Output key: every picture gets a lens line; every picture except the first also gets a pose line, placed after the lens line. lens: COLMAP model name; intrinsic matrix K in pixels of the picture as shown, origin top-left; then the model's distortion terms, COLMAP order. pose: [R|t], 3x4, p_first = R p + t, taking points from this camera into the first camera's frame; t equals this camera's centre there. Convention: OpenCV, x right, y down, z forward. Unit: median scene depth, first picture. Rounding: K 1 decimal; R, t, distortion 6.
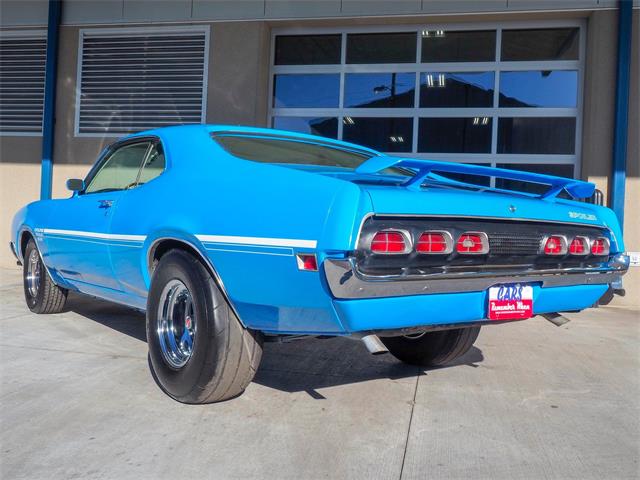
lens RADIAL K [[633.9, 0, 314.4], [0, 633.9, 236.9], [0, 0, 1]] dist [0.007793, -0.003133]
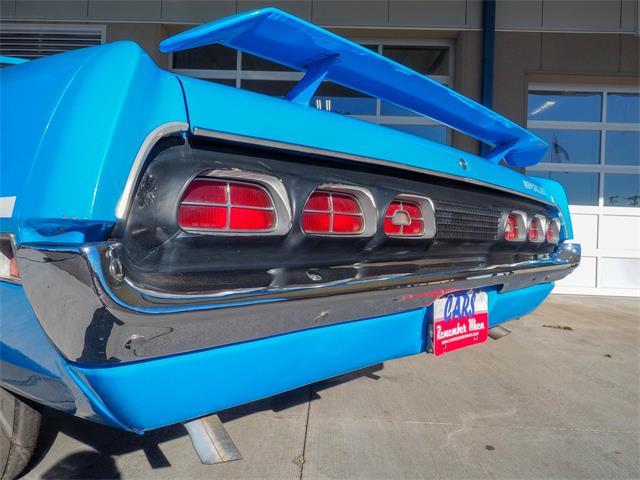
lens RADIAL K [[483.5, 0, 319.7], [0, 483.5, 233.5], [0, 0, 1]] dist [-0.001050, -0.001941]
pose [[0.983495, -0.003906, 0.180894, 0.086238], [0.005253, 0.999962, -0.006971, 0.020868], [-0.180860, 0.007807, 0.983478, 0.511649]]
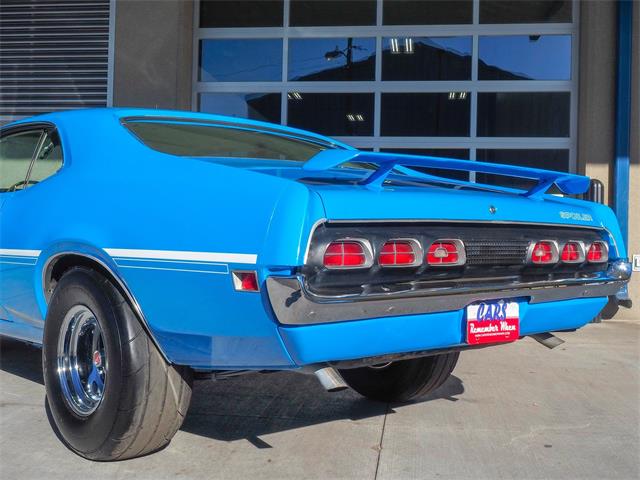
lens RADIAL K [[798.6, 0, 317.4], [0, 798.6, 239.2], [0, 0, 1]] dist [0.008698, -0.002953]
pose [[0.996724, -0.019604, 0.078470, 0.000789], [0.019761, 0.999804, -0.001233, -0.007935], [-0.078431, 0.002779, 0.996916, -0.020555]]
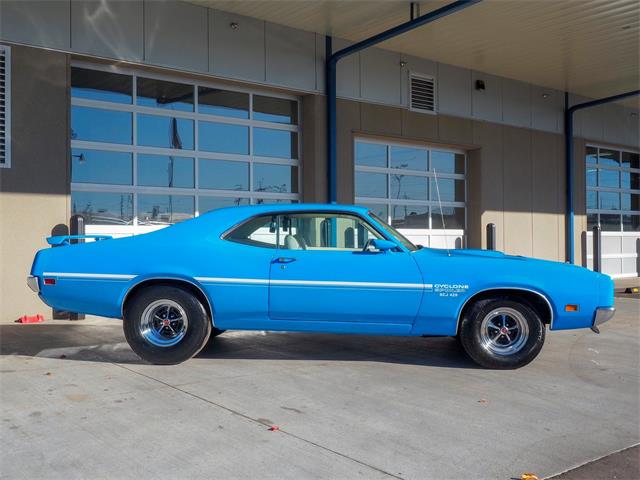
lens RADIAL K [[722.1, 0, 320.0], [0, 722.1, 240.0], [0, 0, 1]] dist [0.008442, 0.002188]
pose [[0.618542, -0.043072, 0.784570, -2.067479], [0.035321, 0.999011, 0.026998, -0.181931], [-0.784957, 0.011012, 0.619452, -0.016651]]
